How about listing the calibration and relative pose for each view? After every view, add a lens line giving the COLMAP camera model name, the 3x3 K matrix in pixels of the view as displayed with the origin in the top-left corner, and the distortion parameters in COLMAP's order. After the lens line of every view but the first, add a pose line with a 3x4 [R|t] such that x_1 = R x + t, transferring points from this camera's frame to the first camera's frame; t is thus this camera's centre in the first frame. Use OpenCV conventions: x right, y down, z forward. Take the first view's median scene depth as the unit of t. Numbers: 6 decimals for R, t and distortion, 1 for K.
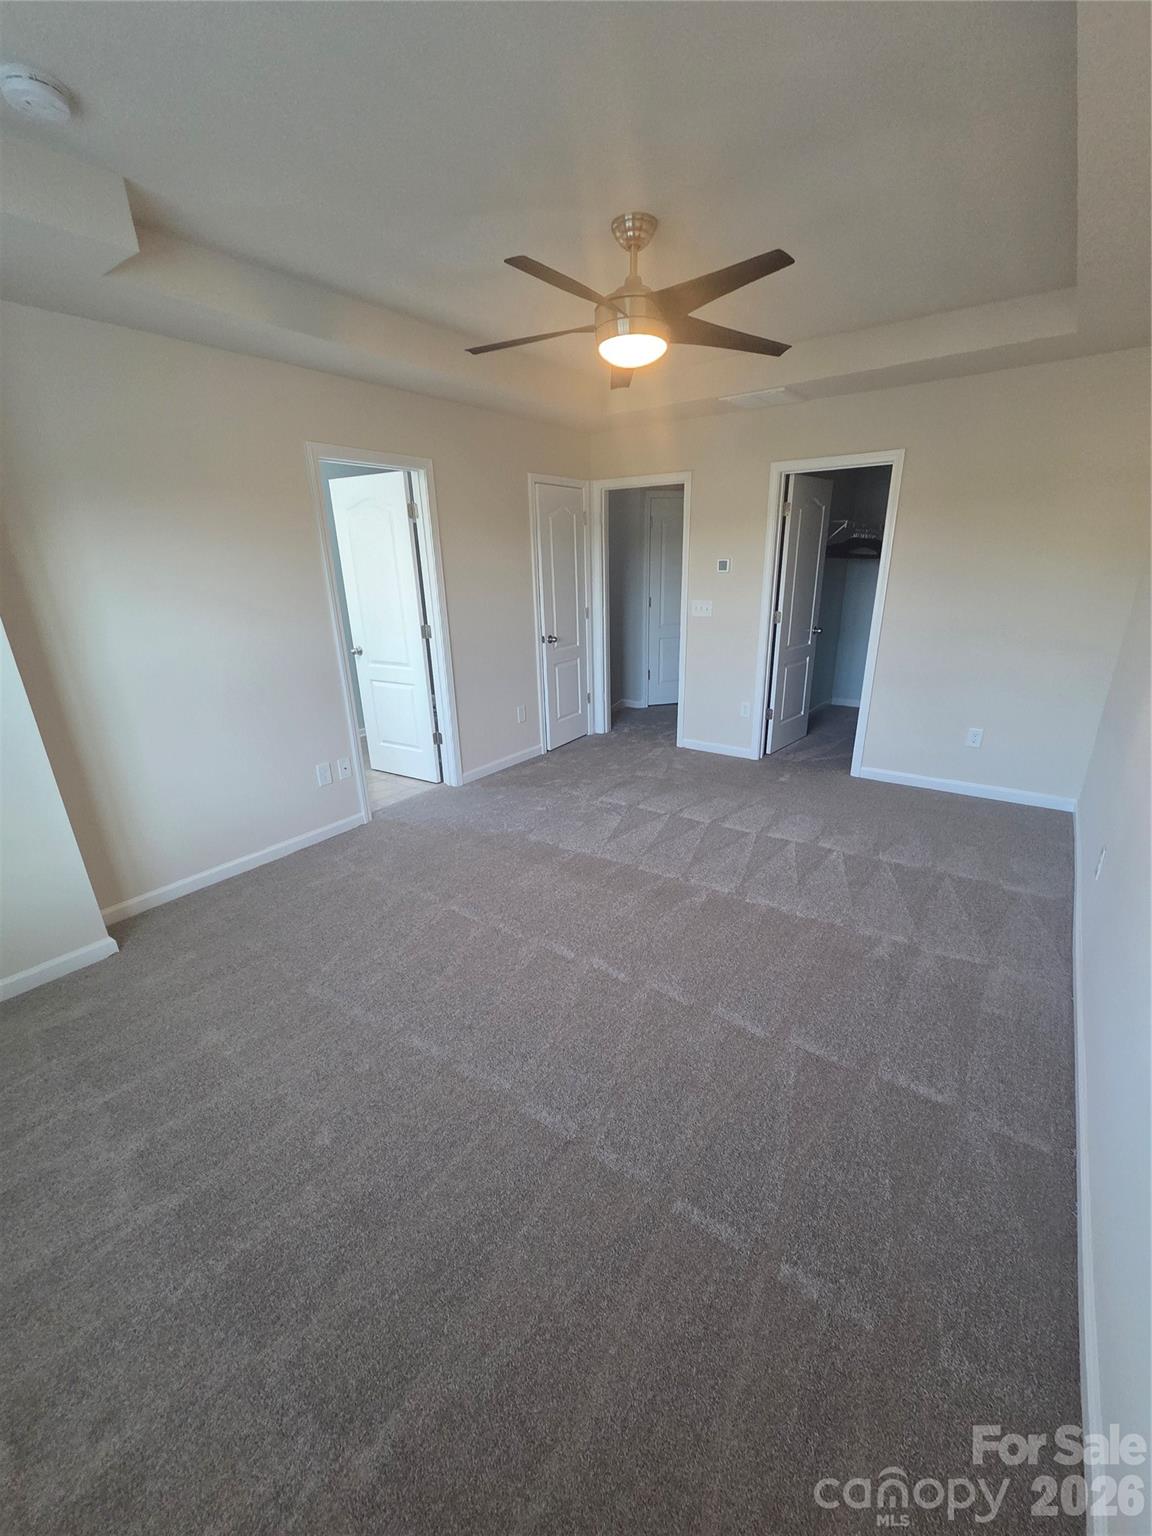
lens RADIAL K [[605.4, 0, 576.0], [0, 605.4, 768.0], [0, 0, 1]] dist [0.002080, 0.000195]
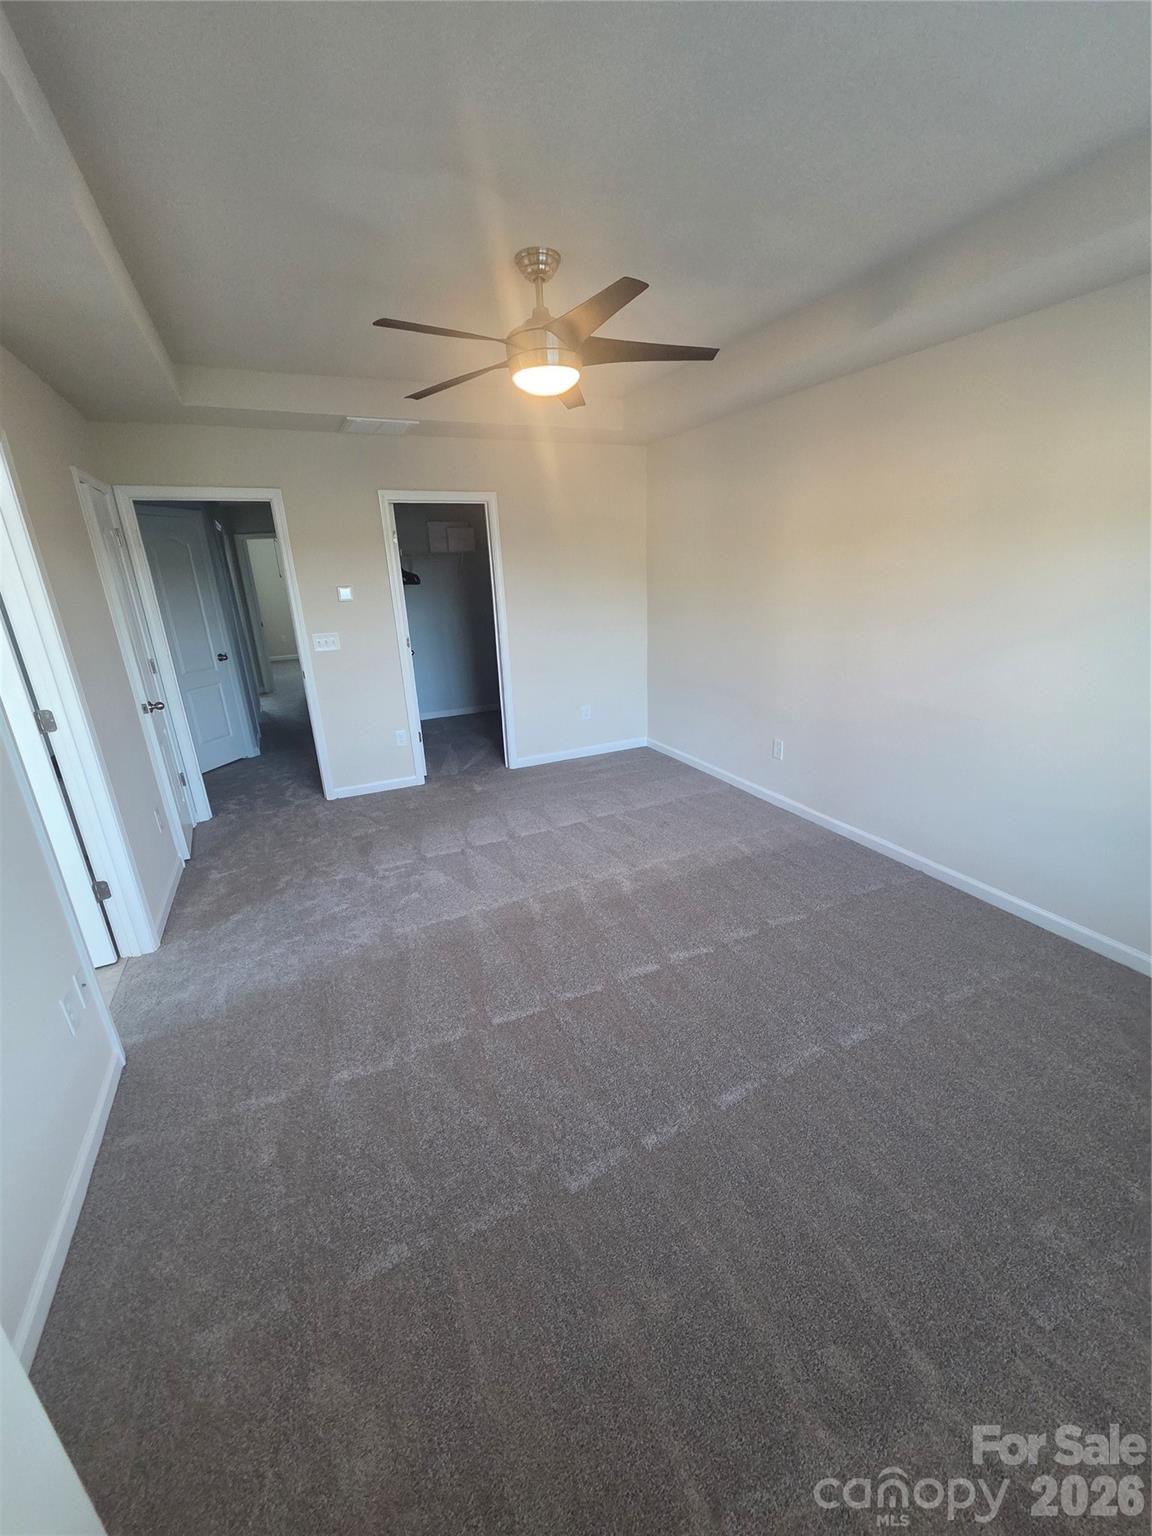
lens RADIAL K [[618.5, 0, 576.0], [0, 618.5, 768.0], [0, 0, 1]] dist [-0.001629, 0.000036]
pose [[0.509953, -0.265147, 0.818318, -0.518308], [0.306932, 0.944776, 0.114850, -0.102026], [-0.803580, 0.192600, 0.563174, 0.288192]]
